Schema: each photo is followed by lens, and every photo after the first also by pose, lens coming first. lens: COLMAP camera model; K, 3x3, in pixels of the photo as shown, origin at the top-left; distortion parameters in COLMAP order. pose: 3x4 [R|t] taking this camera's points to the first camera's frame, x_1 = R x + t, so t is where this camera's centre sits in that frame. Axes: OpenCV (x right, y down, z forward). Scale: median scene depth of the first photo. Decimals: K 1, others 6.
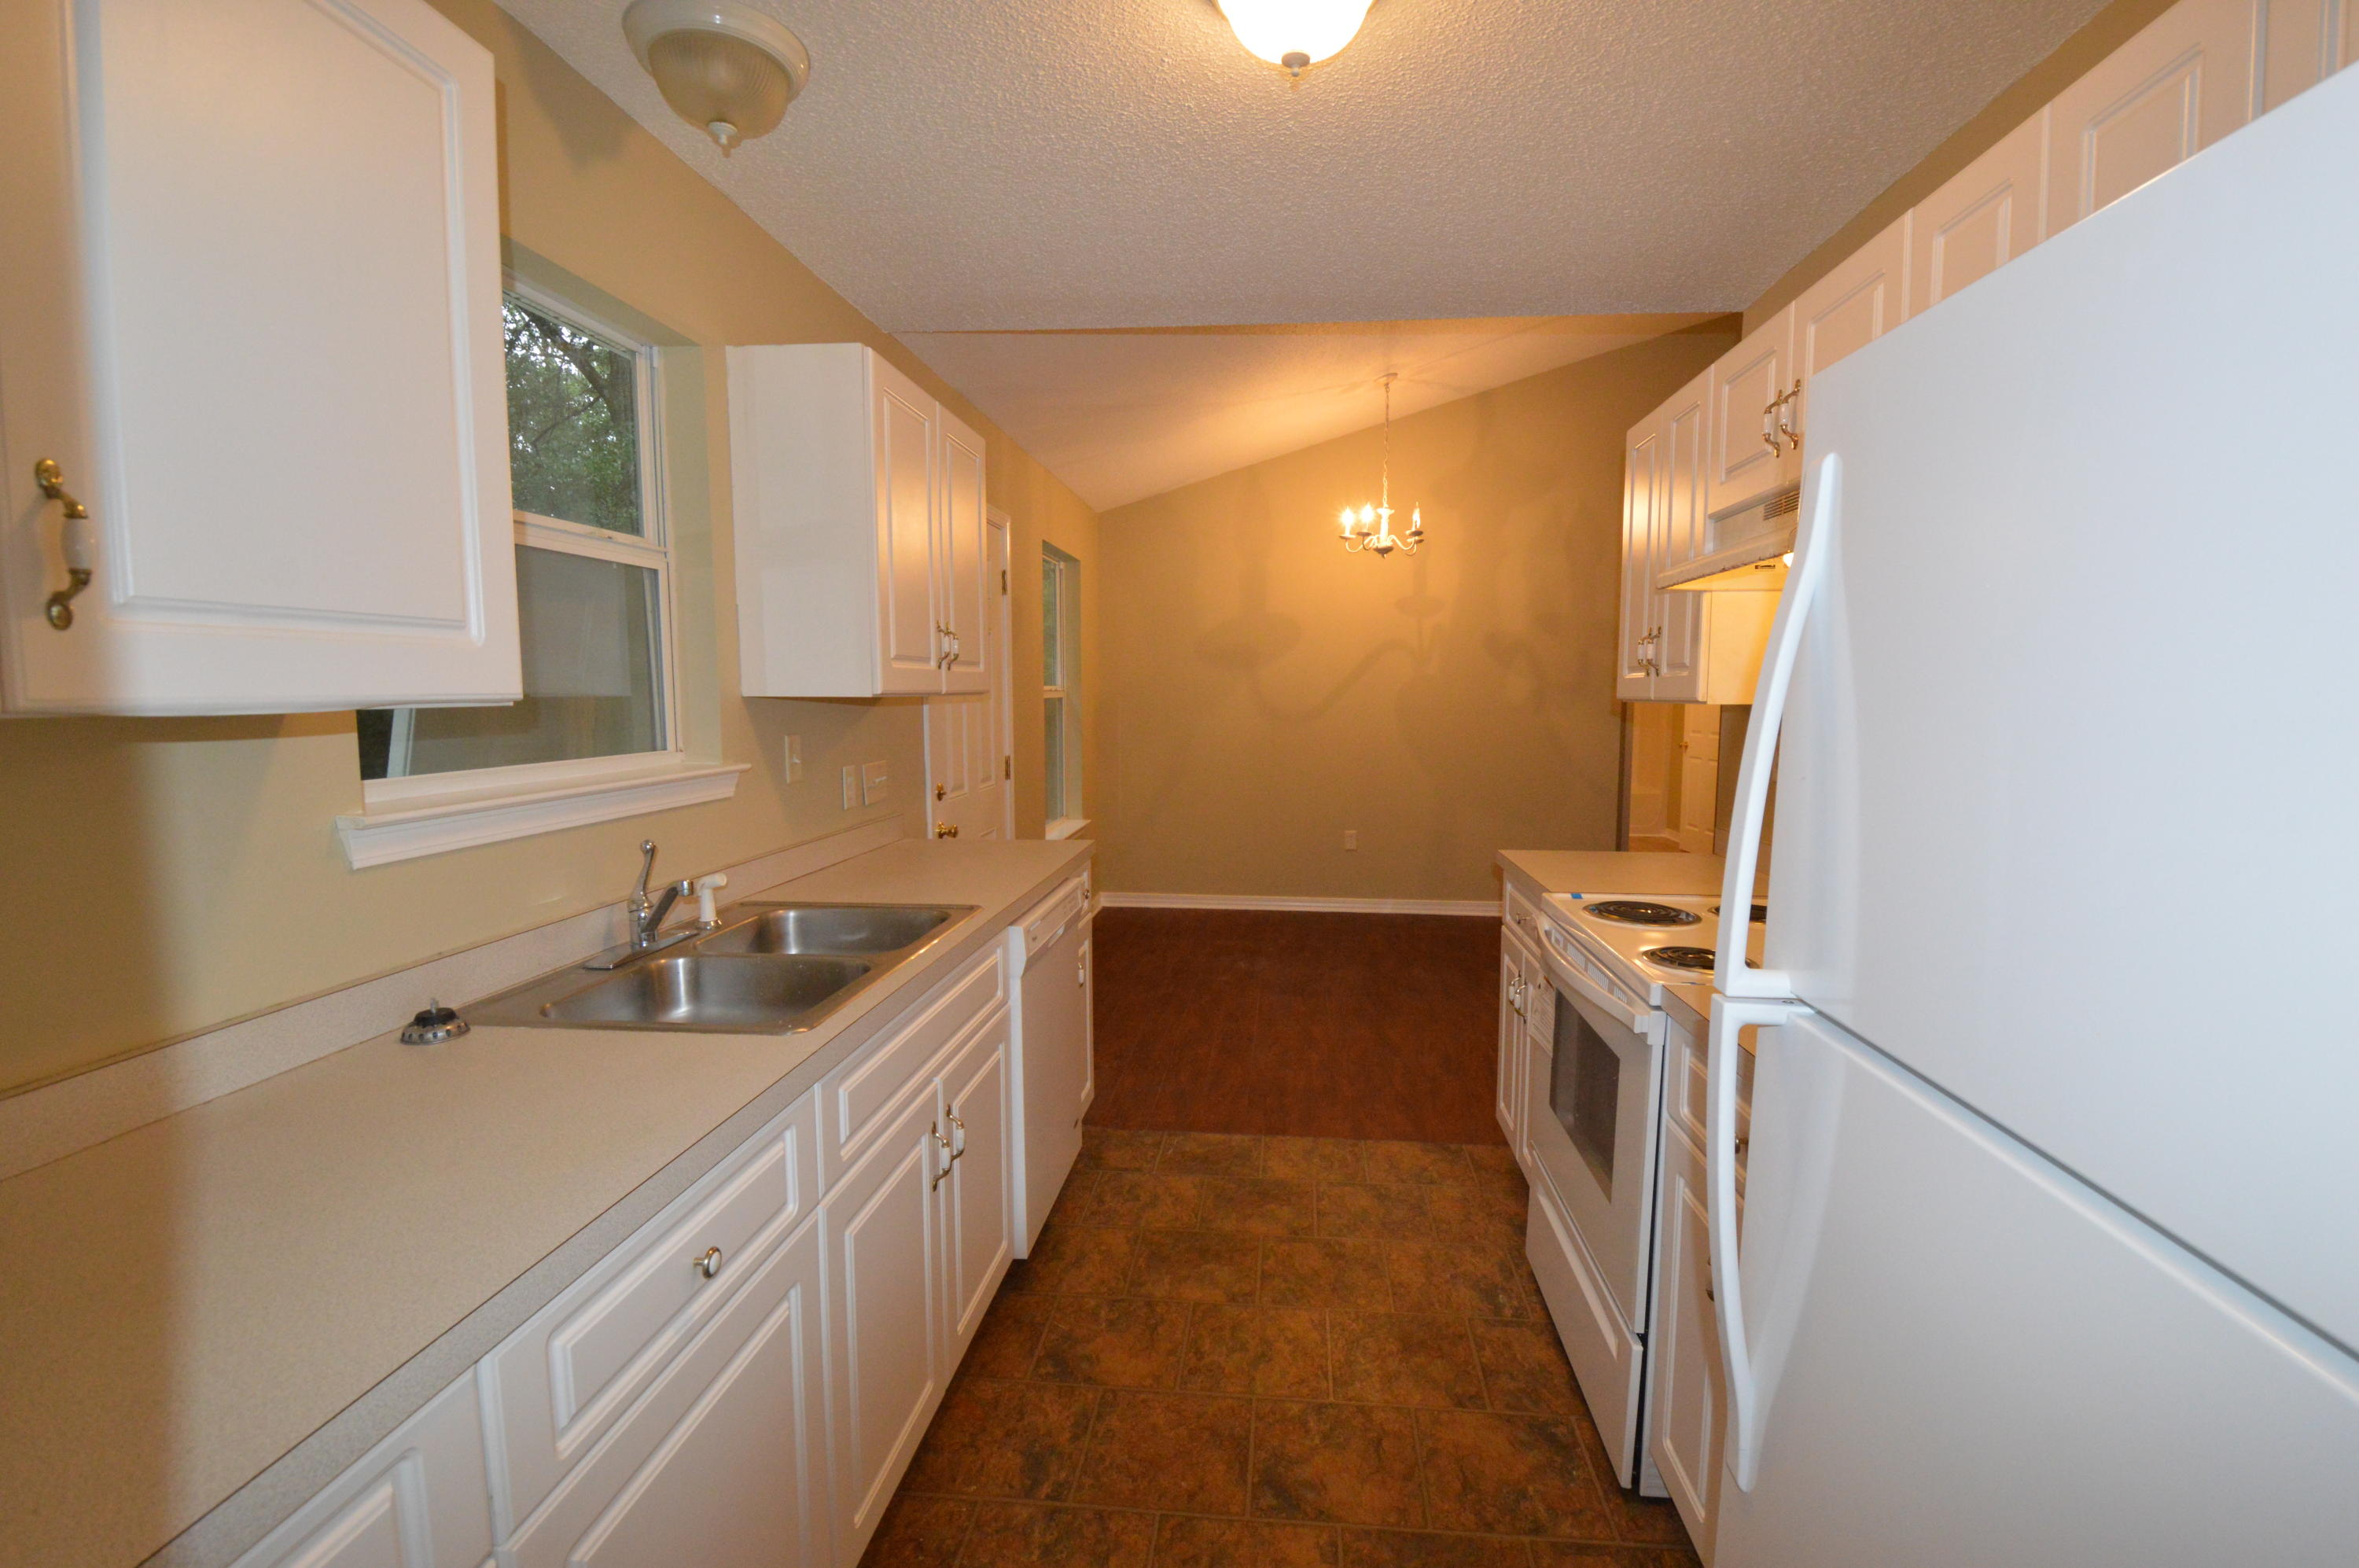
lens RADIAL K [[1051.7, 0, 1179.5], [0, 1051.7, 784.0], [0, 0, 1]] dist [-0.003534, -0.000254]
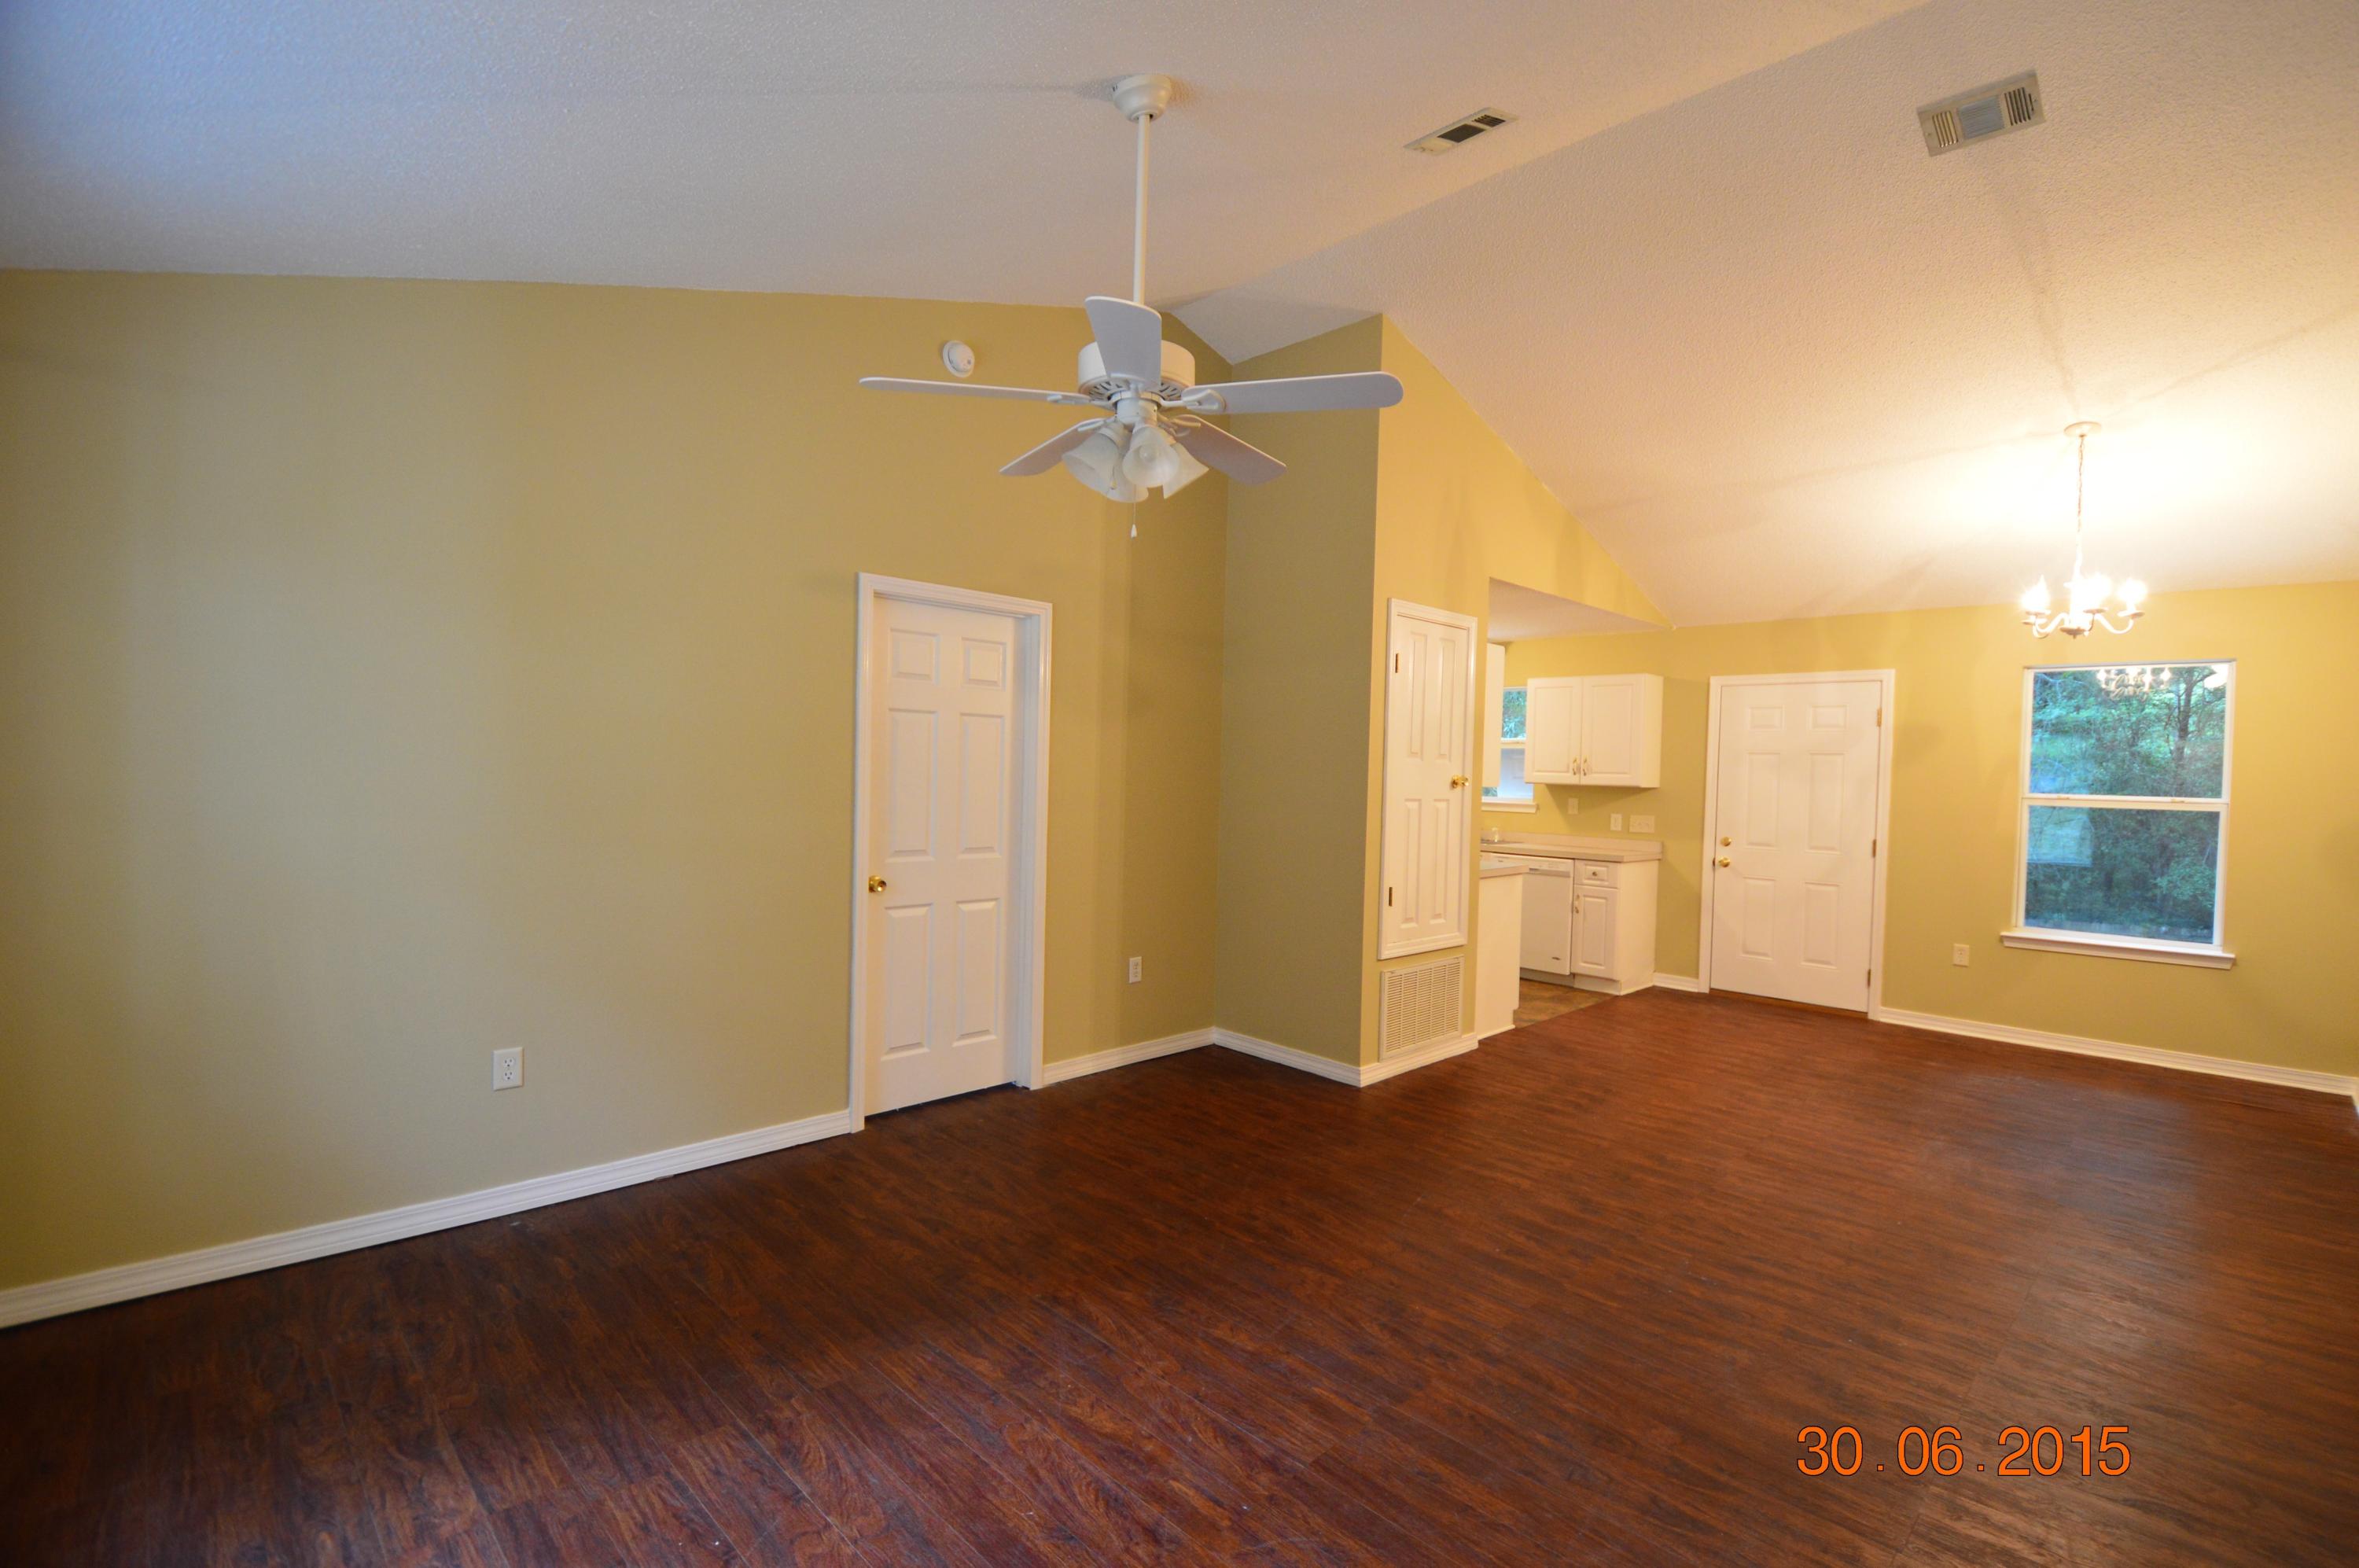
lens RADIAL K [[1051.7, 0, 1179.5], [0, 1051.7, 784.0], [0, 0, 1]] dist [-0.003534, -0.000254]
pose [[-0.641588, -0.008408, -0.767004, 1.063729], [-0.097734, 0.992686, 0.070871, -0.077707], [0.760798, 0.120433, -0.637717, 0.838042]]
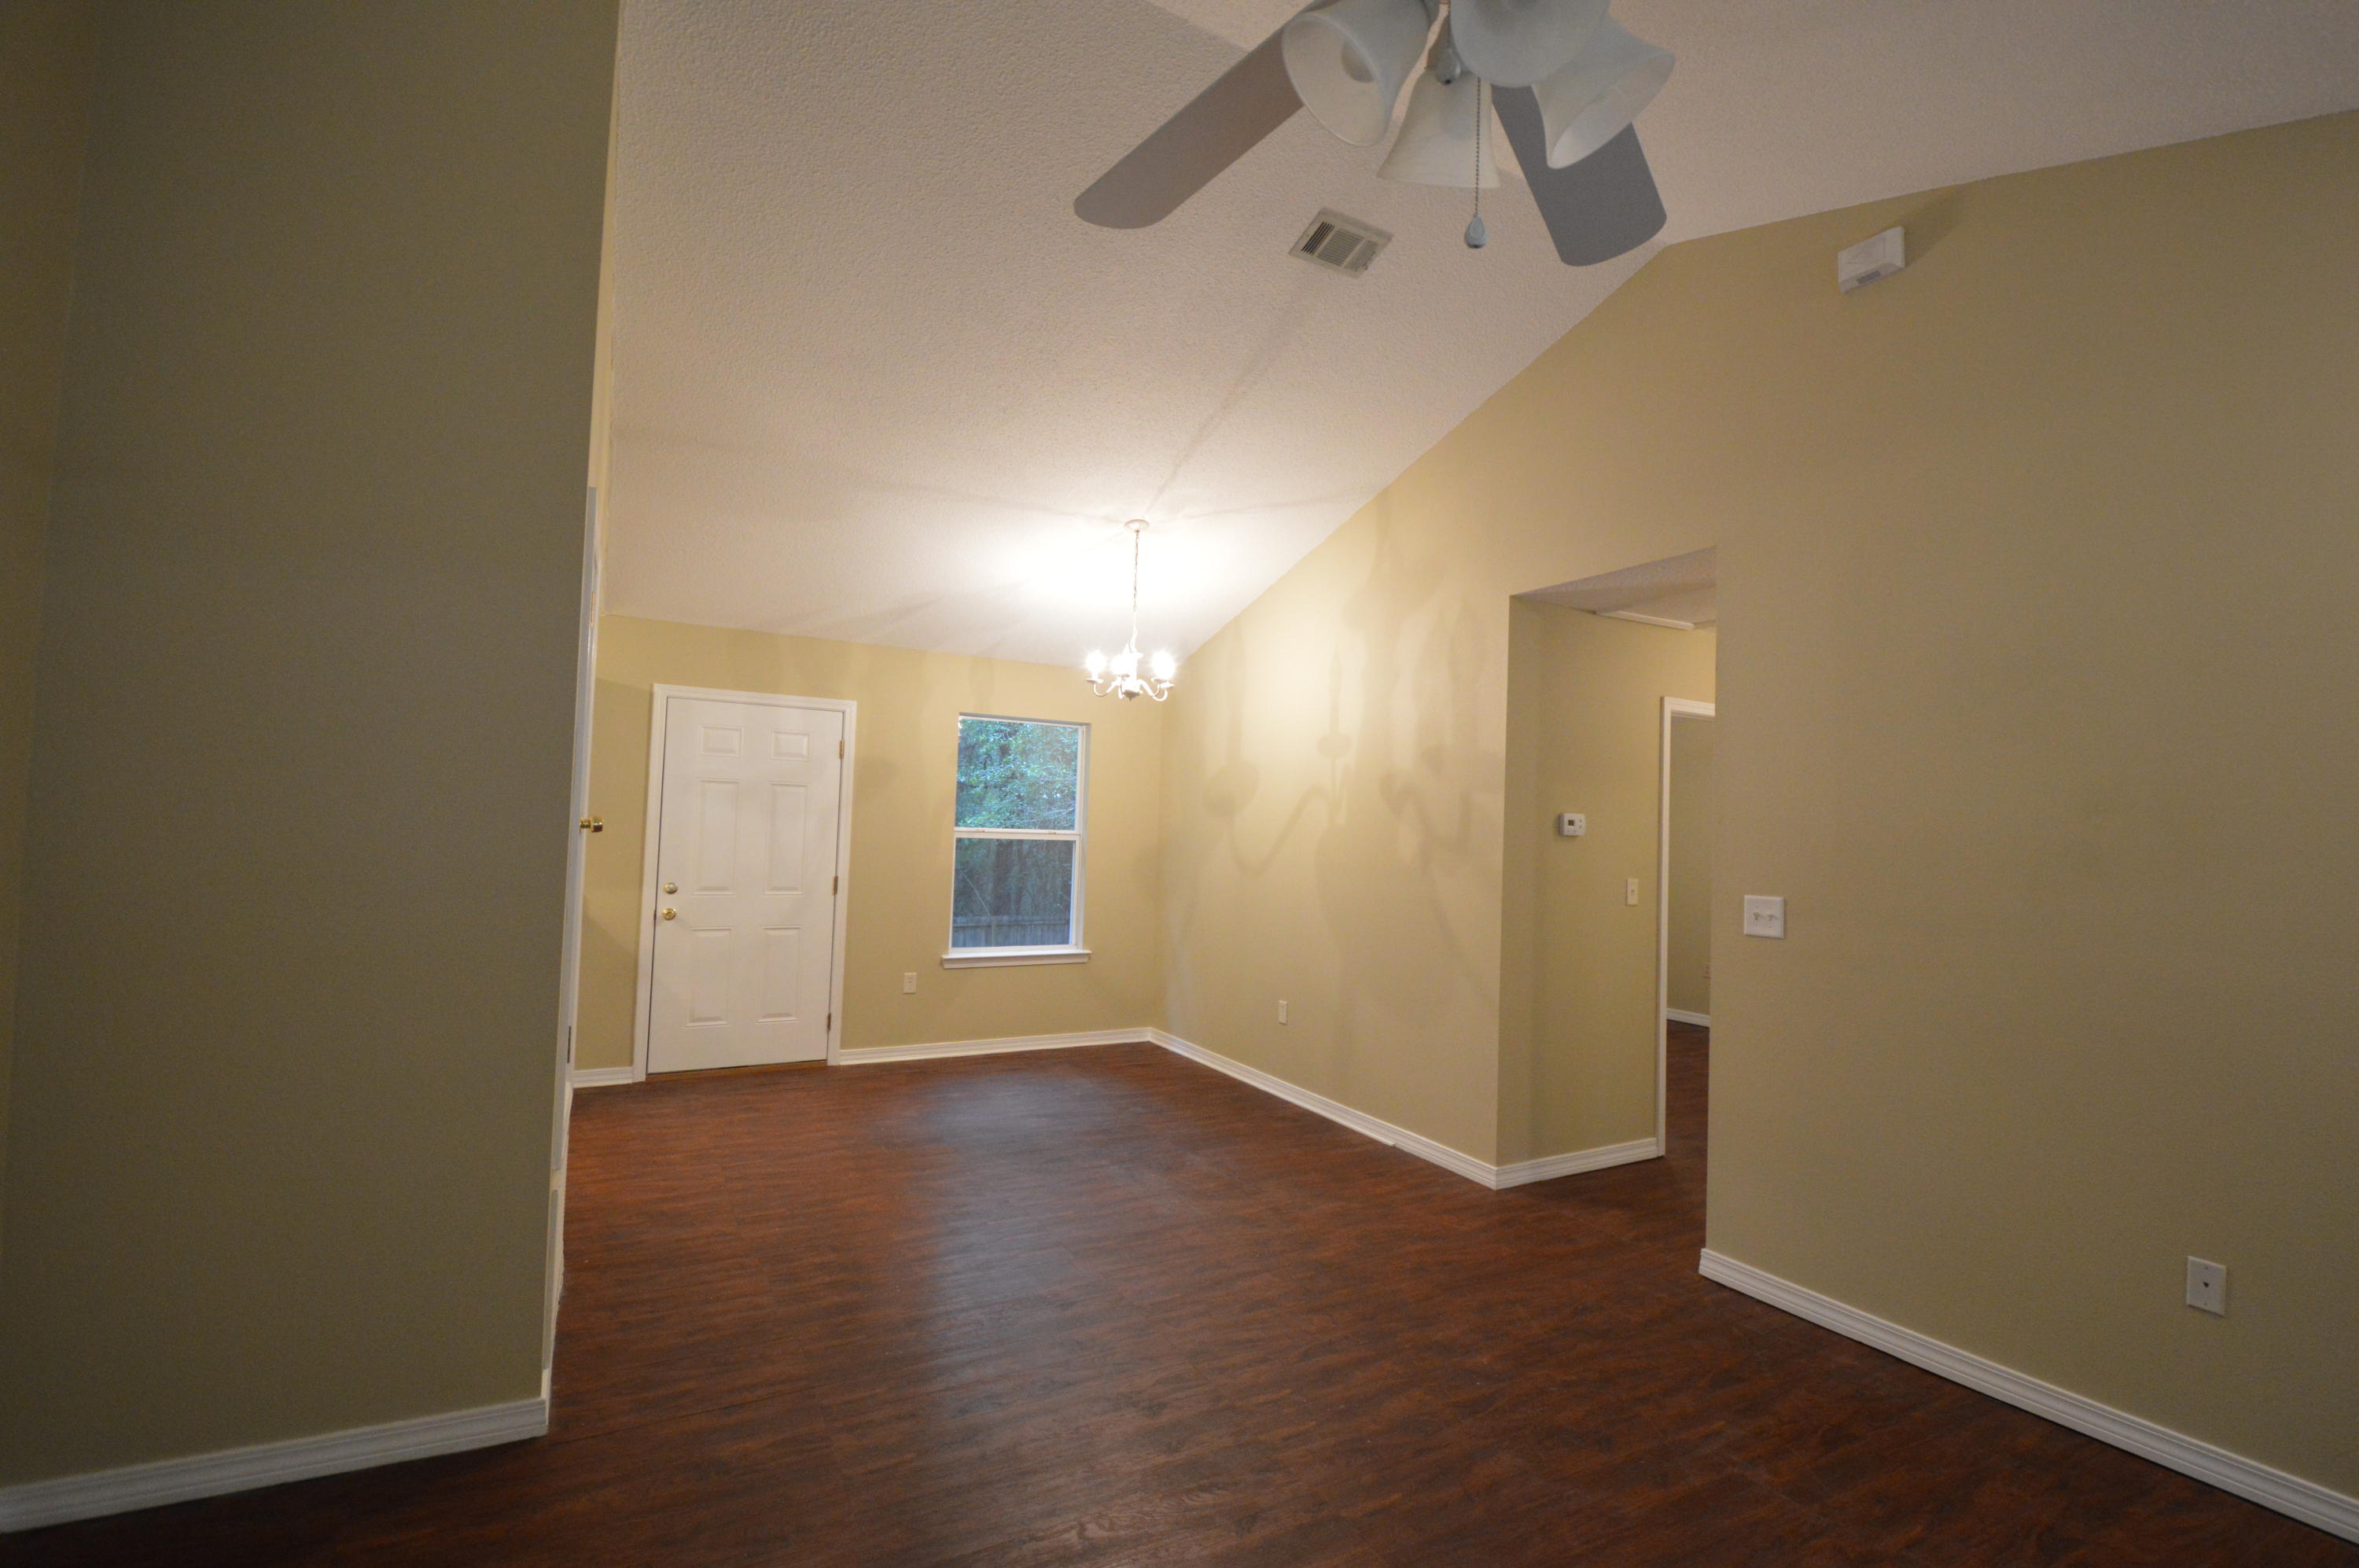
lens RADIAL K [[1062.5, 0, 1179.5], [0, 1062.5, 784.0], [0, 0, 1]] dist [0.044282, -0.000017]
pose [[0.577511, -0.021322, -0.816104, 0.853312], [-0.102986, 0.989770, -0.098737, -0.038706], [0.809861, 0.141069, 0.569407, 0.401073]]
